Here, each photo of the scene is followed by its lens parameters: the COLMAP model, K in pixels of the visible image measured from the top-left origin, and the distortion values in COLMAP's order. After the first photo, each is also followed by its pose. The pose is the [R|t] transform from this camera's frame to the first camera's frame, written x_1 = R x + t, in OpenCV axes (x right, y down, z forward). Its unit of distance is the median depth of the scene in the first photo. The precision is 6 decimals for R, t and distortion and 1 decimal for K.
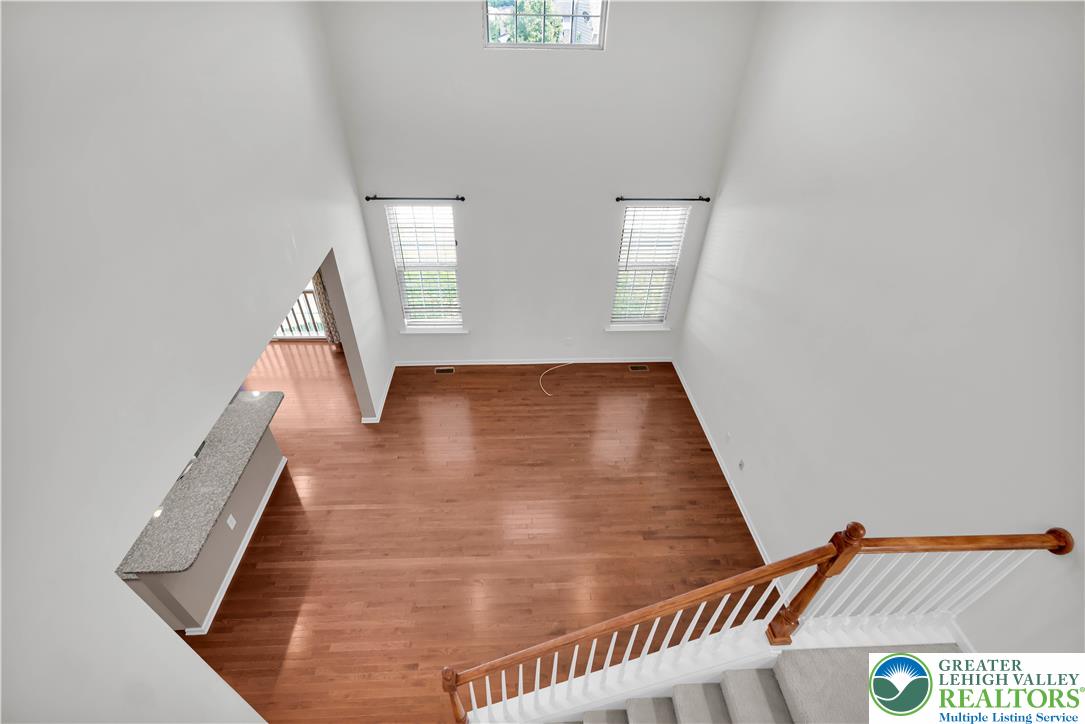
lens RADIAL K [[470.6, 0, 532.6], [0, 470.6, 364.2], [0, 0, 1]] dist [-0.000436, 0.000277]
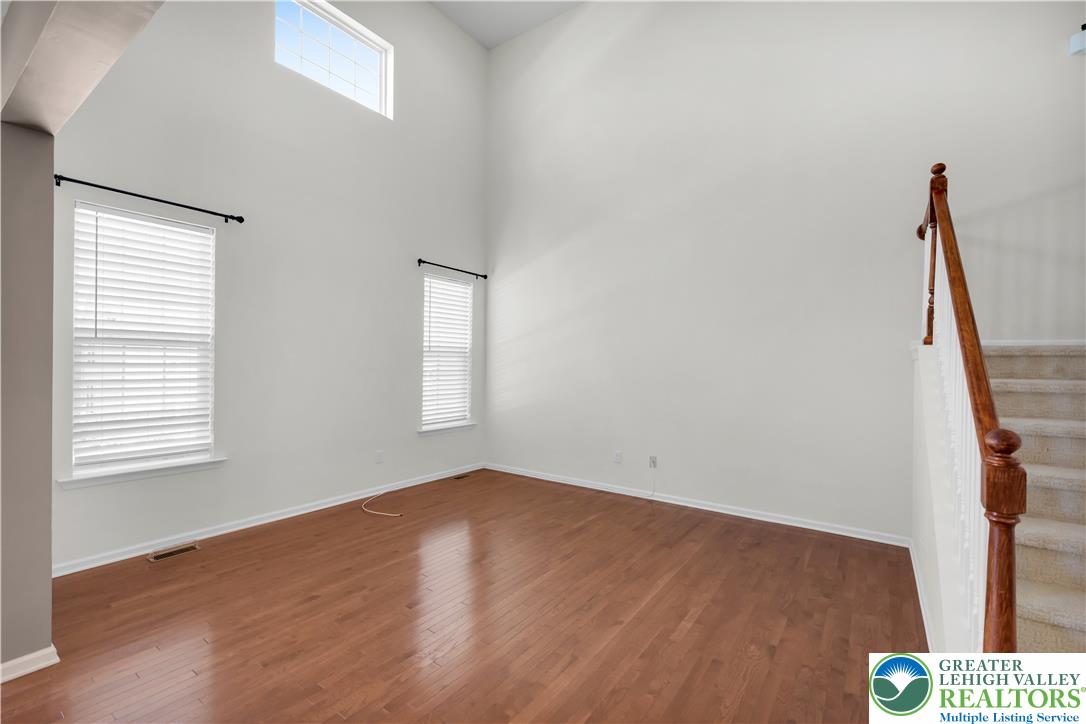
lens RADIAL K [[471.0, 0, 539.2], [0, 471.0, 366.0], [0, 0, 1]] dist [-0.000436, 0.000277]
pose [[0.624629, -0.021503, 0.780625, -0.405326], [0.480812, 0.798273, -0.362740, 0.270473], [-0.615352, 0.601912, 0.508963, 0.496672]]
